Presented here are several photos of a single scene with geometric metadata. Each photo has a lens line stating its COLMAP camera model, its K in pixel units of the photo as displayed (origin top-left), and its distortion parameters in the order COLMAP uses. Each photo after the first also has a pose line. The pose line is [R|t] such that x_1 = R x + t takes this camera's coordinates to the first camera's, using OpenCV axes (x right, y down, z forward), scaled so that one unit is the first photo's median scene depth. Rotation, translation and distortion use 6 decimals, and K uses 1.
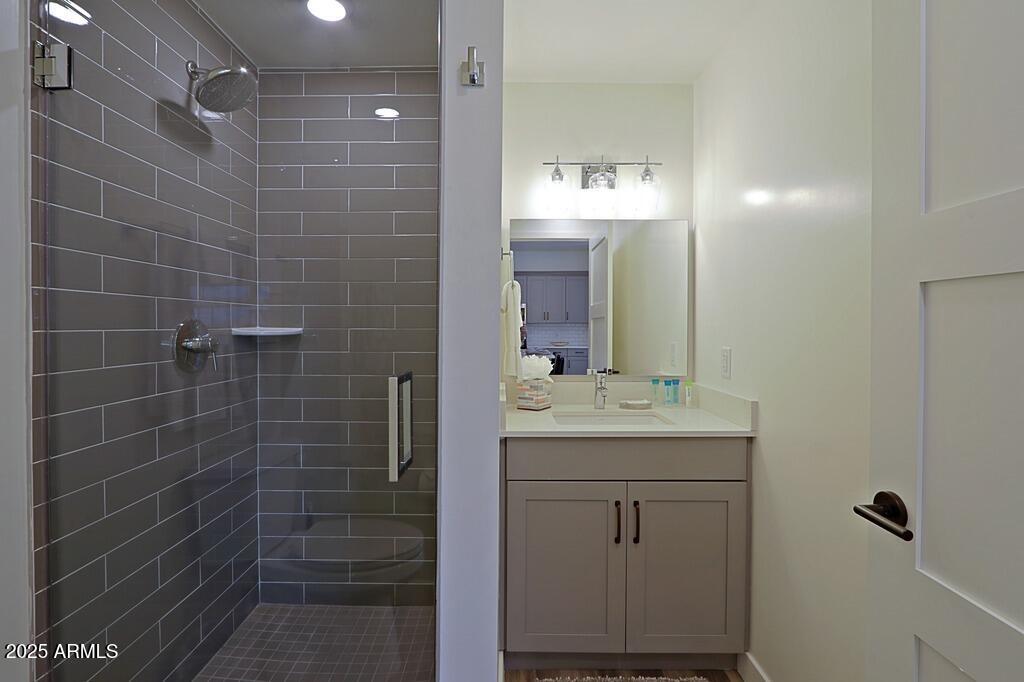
lens RADIAL K [[479.2, 0, 509.9], [0, 479.2, 336.2], [0, 0, 1]] dist [0.000241, 0.001122]
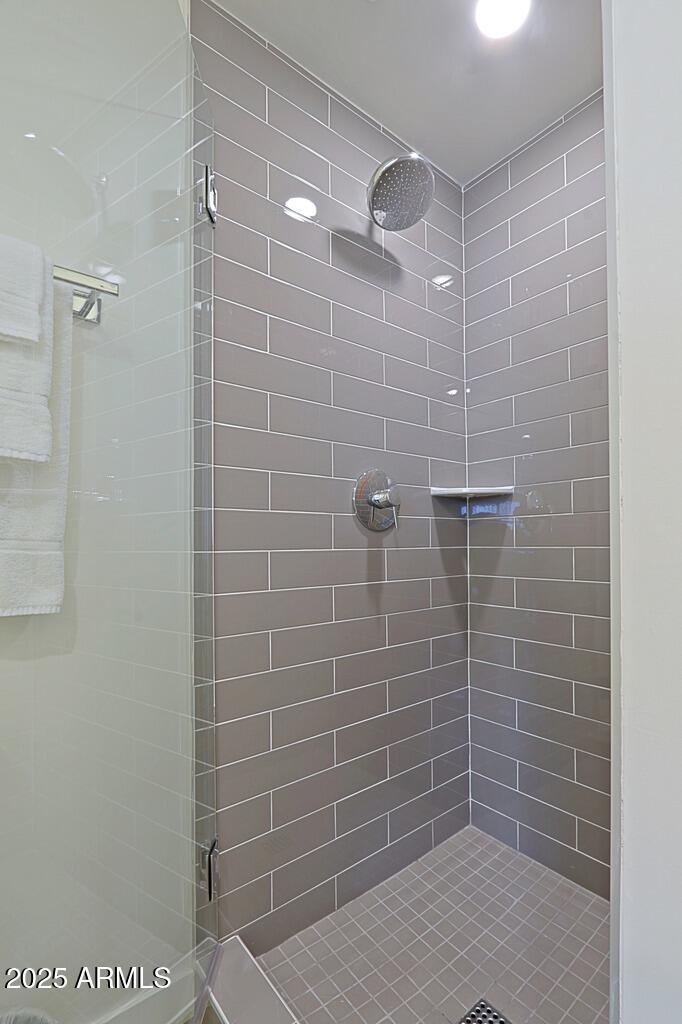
lens RADIAL K [[485.8, 0, 382.3], [0, 485.8, 537.4], [0, 0, 1]] dist [-0.004533, -0.000210]
pose [[0.667357, -0.022627, -0.744394, 0.009002], [-0.000262, 0.999531, -0.030617, 0.113608], [0.744738, 0.020628, 0.667038, 0.406824]]
